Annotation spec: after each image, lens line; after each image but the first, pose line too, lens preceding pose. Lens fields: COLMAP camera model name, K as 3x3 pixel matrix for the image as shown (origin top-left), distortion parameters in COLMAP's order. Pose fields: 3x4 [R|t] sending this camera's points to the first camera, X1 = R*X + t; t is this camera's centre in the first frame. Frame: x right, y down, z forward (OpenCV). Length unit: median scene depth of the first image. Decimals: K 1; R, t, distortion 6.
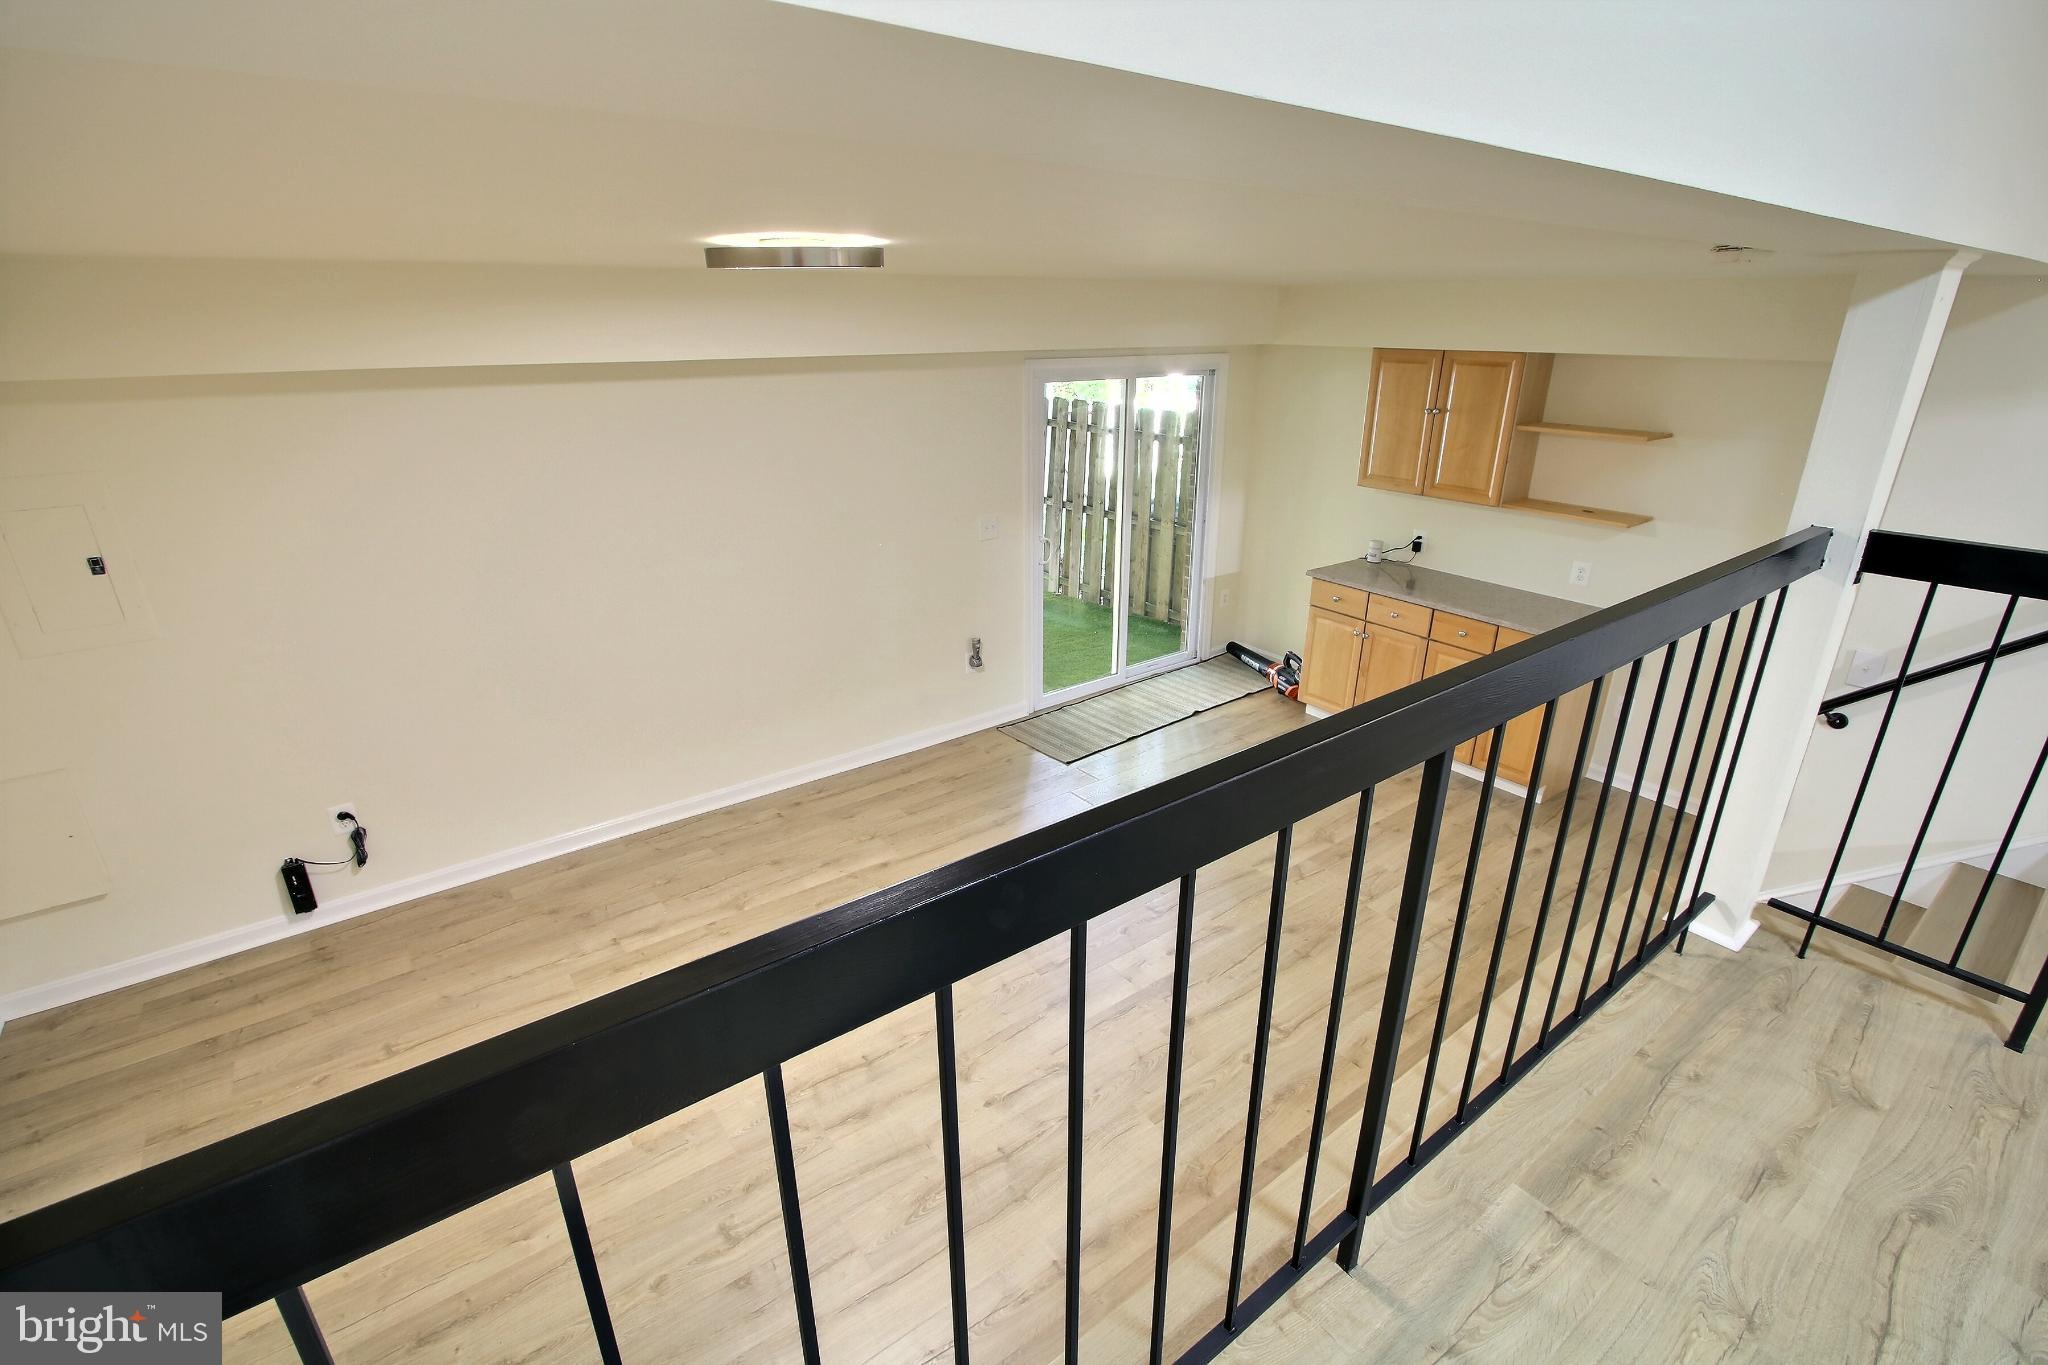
lens RADIAL K [[941.0, 0, 1027.7], [0, 941.0, 682.3], [0, 0, 1]] dist [-0.016024, 0.001064]
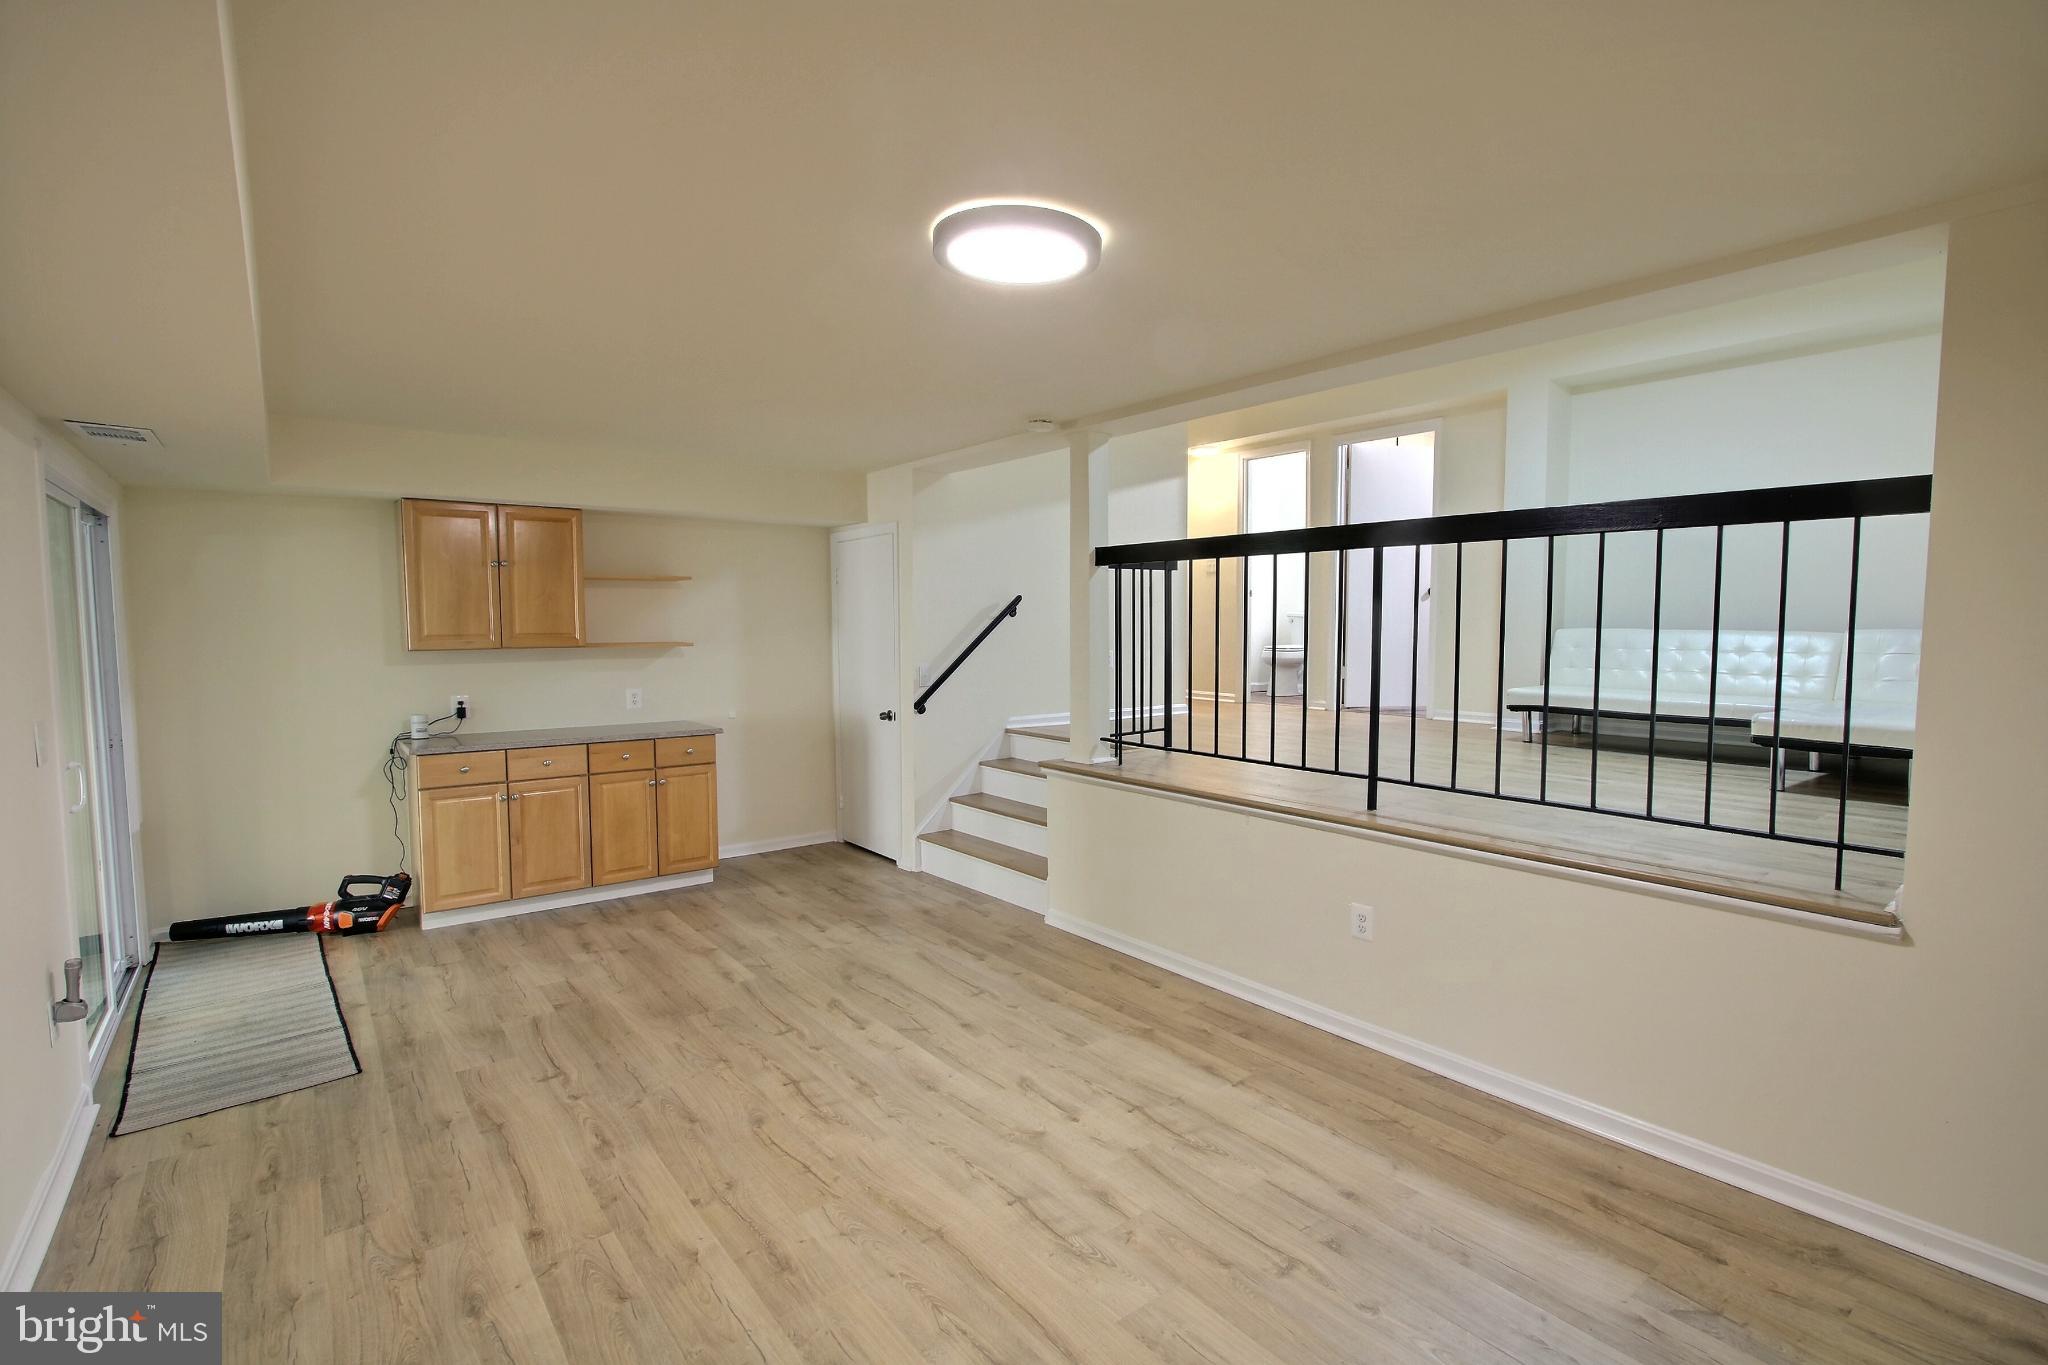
lens RADIAL K [[941.0, 0, 1027.7], [0, 941.0, 682.3], [0, 0, 1]] dist [-0.016024, 0.001064]
pose [[-0.012765, -0.068186, 0.997591, -0.588886], [0.365986, 0.928124, 0.068122, -0.034751], [-0.930533, 0.365973, 0.013107, 0.517274]]
